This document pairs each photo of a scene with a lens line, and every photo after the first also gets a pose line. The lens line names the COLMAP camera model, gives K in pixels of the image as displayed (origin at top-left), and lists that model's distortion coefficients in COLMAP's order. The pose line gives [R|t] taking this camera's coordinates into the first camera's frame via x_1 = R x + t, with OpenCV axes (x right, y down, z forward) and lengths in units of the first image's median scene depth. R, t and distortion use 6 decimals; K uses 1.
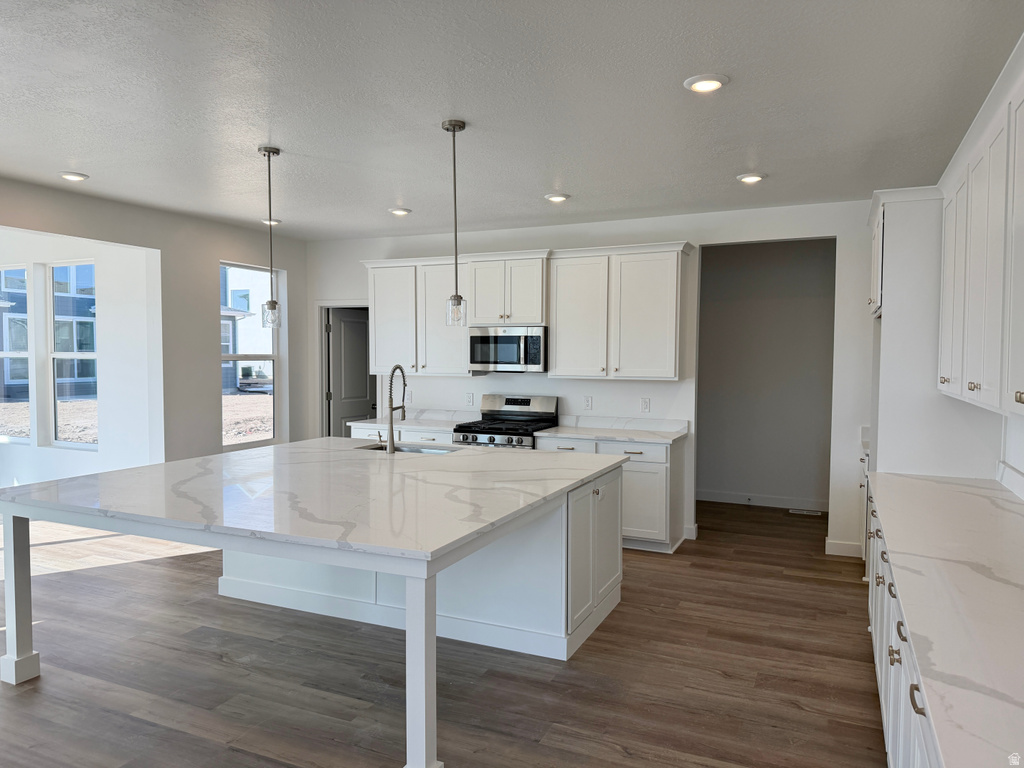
lens RADIAL K [[717.9, 0, 508.0], [0, 717.9, 382.8], [0, 0, 1]] dist [0.048627, -0.059193]
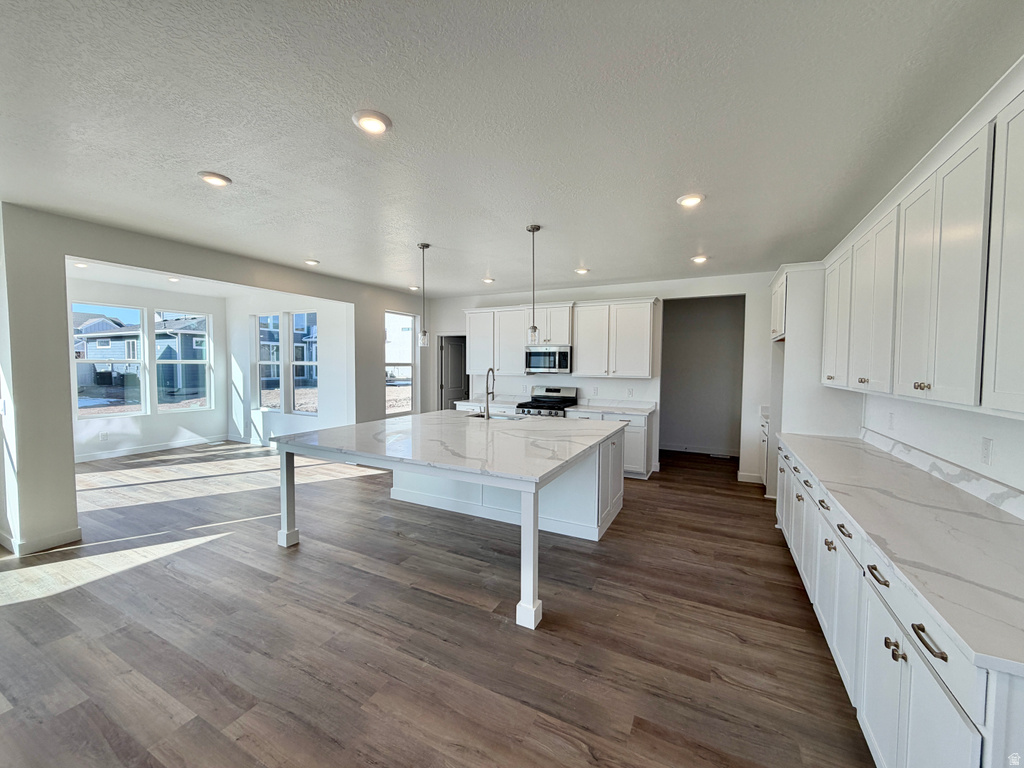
lens RADIAL K [[406.9, 0, 505.1], [0, 406.9, 379.8], [0, 0, 1]] dist [0.000616, 0.000240]
pose [[0.998680, 0.004432, -0.051175, -0.071940], [-0.004566, 0.999986, -0.002498, 0.005291], [0.051164, 0.002729, 0.998687, 0.023403]]
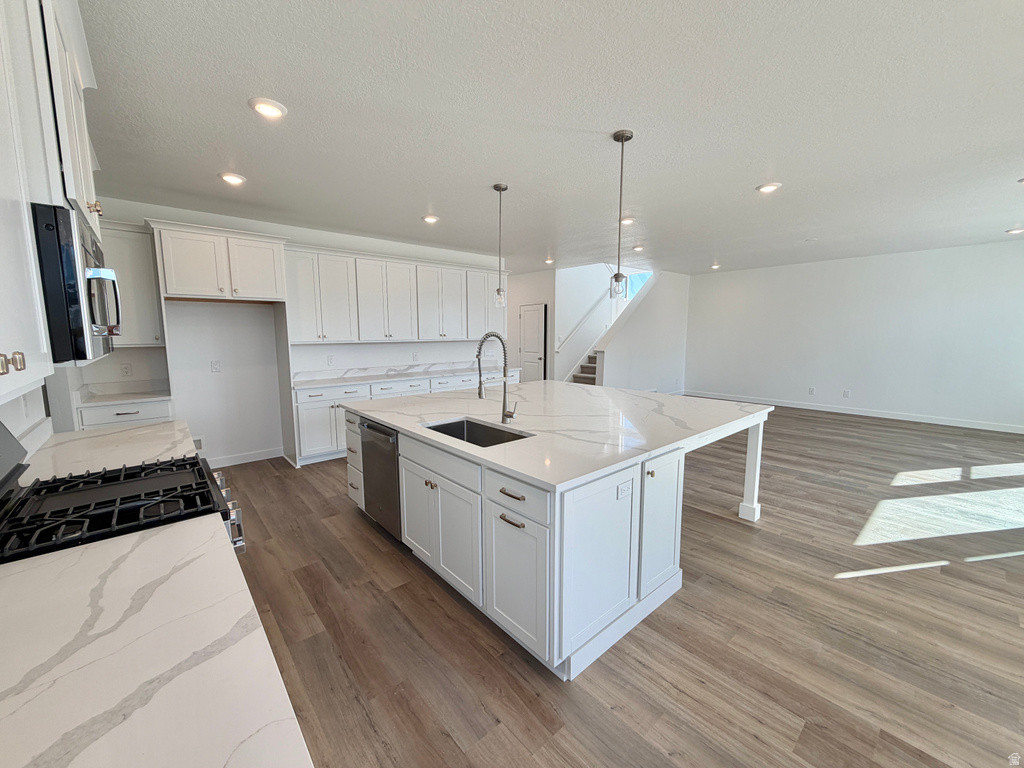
lens RADIAL K [[406.9, 0, 505.1], [0, 406.9, 379.8], [0, 0, 1]] dist [0.000616, 0.000240]
pose [[-0.907150, -0.049469, 0.417889, -0.405982], [0.017293, 0.987845, 0.154480, -0.048173], [-0.420451, 0.147363, -0.895268, 1.532611]]
